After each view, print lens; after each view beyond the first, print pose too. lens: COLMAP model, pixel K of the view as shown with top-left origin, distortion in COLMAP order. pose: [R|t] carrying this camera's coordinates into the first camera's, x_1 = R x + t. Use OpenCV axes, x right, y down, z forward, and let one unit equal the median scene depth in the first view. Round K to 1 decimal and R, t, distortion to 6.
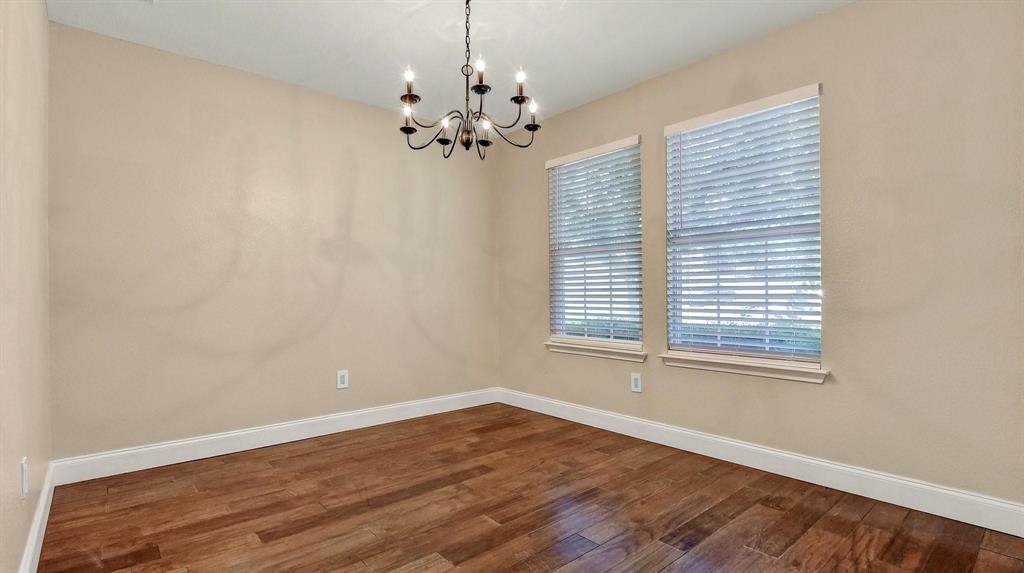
lens RADIAL K [[462.4, 0, 510.5], [0, 462.4, 300.6], [0, 0, 1]] dist [-0.000016, -0.000075]
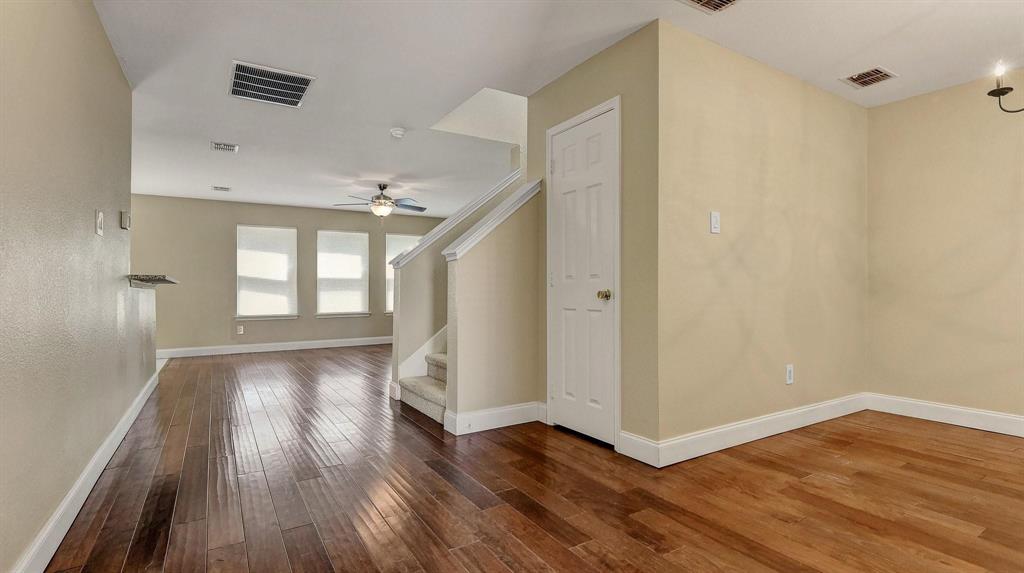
lens RADIAL K [[484.2, 0, 513.6], [0, 484.2, 291.4], [0, 0, 1]] dist [0.000364, -0.010992]
pose [[-0.159950, 0.010066, -0.987074, 0.993357], [-0.003760, 0.999935, 0.010806, -0.004698], [0.987118, 0.005440, -0.159902, 0.095393]]
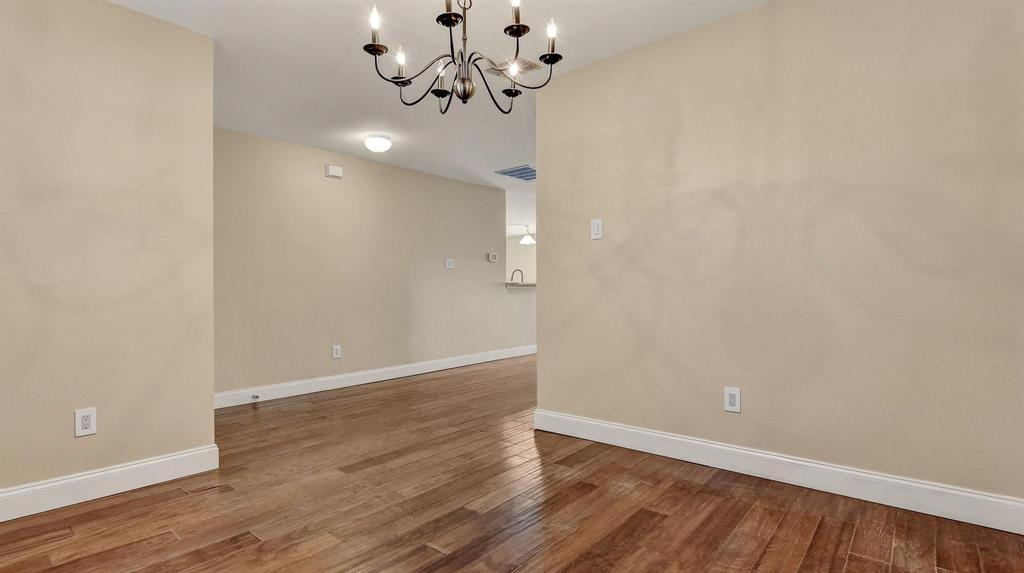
lens RADIAL K [[484.2, 0, 513.6], [0, 484.2, 291.4], [0, 0, 1]] dist [0.000364, -0.010992]
pose [[-0.987521, 0.013526, -0.156908, -0.049372], [0.014288, 0.999891, -0.003730, 0.003055], [0.156841, -0.005926, -0.987606, 2.008635]]
